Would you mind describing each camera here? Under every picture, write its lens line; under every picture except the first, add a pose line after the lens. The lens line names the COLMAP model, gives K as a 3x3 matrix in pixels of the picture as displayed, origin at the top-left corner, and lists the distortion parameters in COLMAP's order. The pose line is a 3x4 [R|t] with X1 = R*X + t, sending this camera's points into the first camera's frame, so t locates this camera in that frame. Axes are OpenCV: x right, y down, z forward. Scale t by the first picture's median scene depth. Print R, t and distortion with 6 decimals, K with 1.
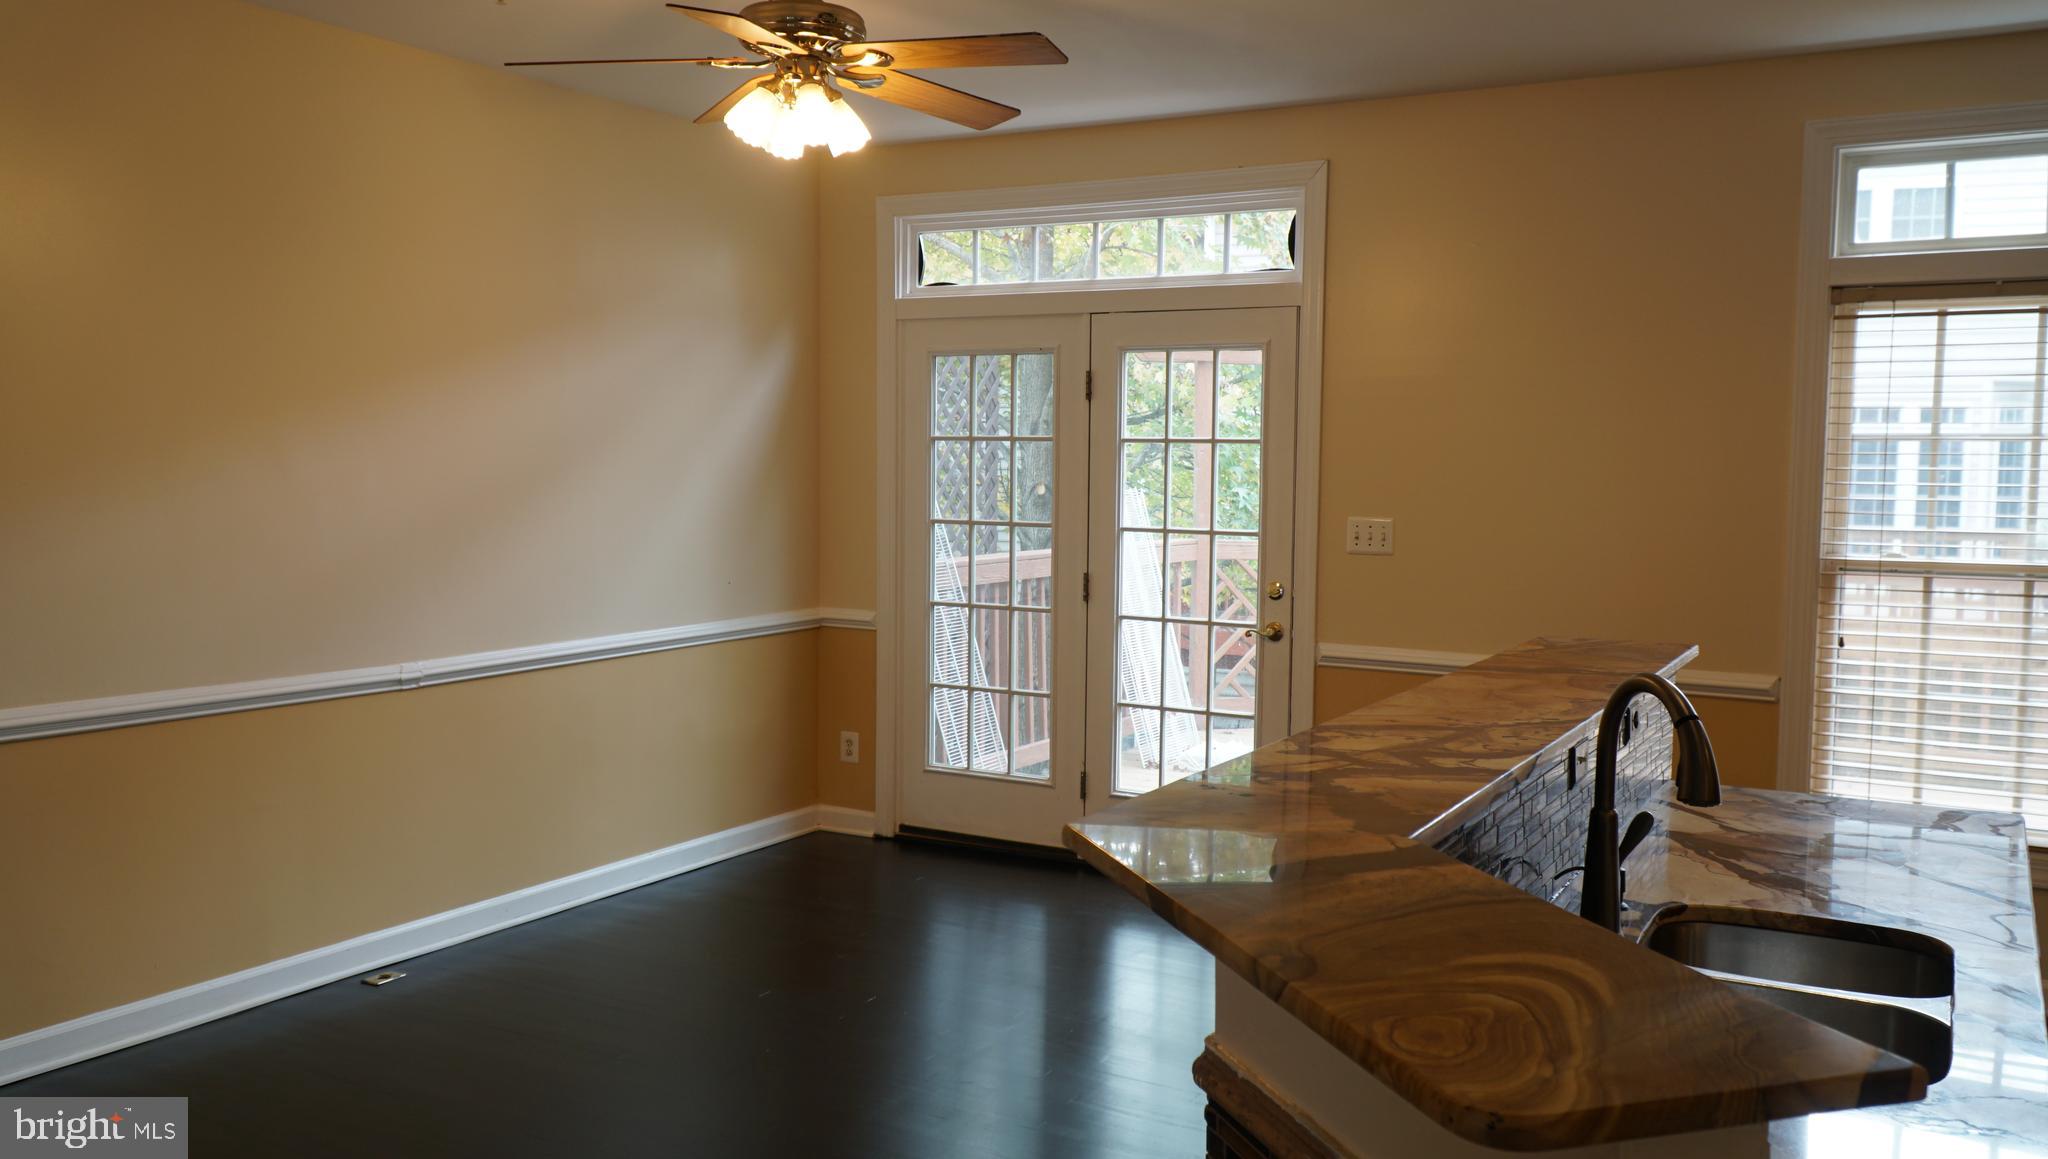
lens RADIAL K [[1665.2, 0, 1015.9], [0, 1665.2, 581.6], [0, 0, 1]] dist [0.000725, -0.006806]
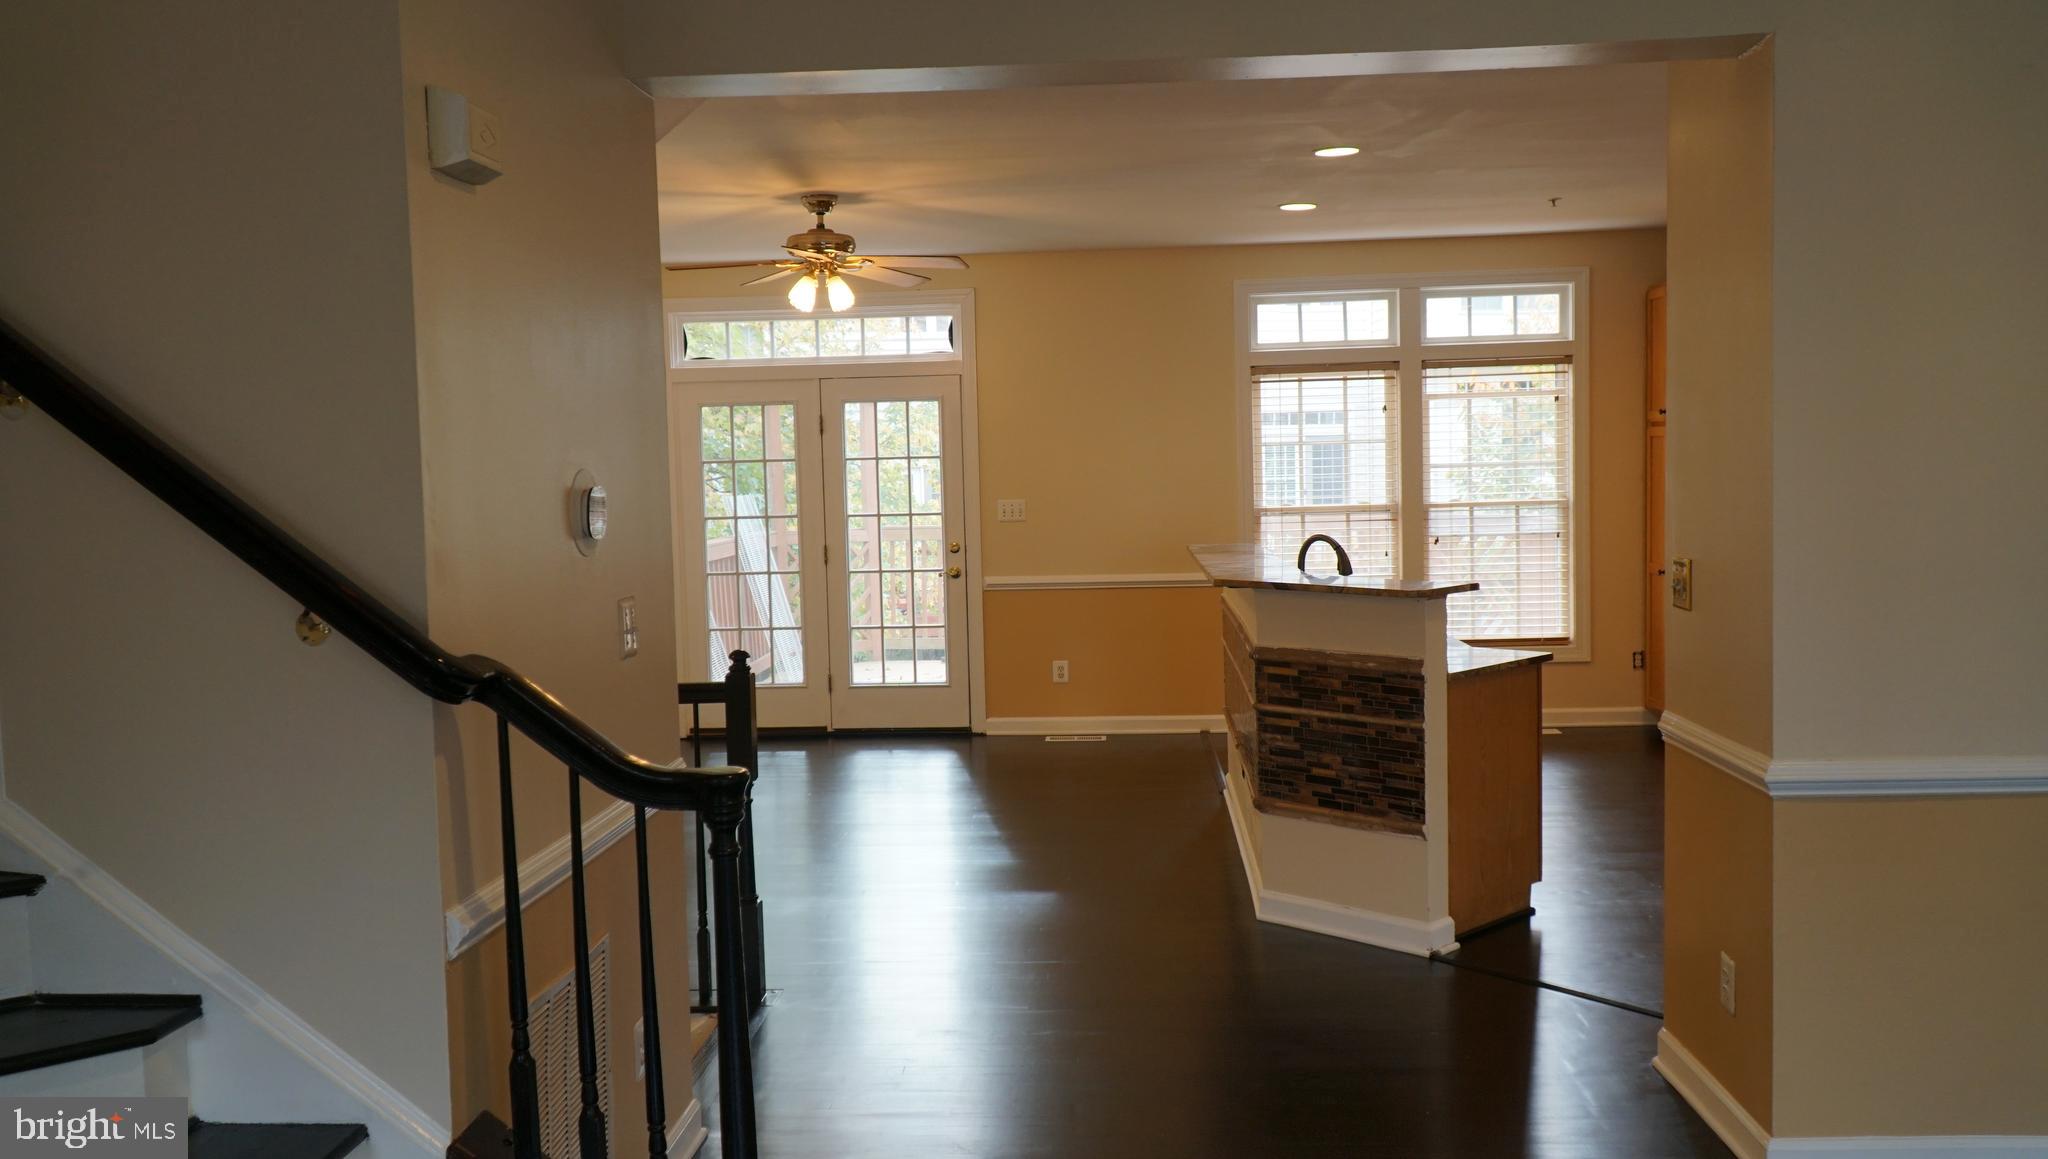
lens RADIAL K [[1665.2, 0, 1025.5], [0, 1665.2, 573.5], [0, 0, 1]] dist [0.000725, -0.006806]
pose [[0.885127, -0.063322, 0.461022, -0.548346], [0.070192, 0.997531, 0.002249, 0.032860], [-0.460026, 0.030369, 0.887386, -0.494185]]
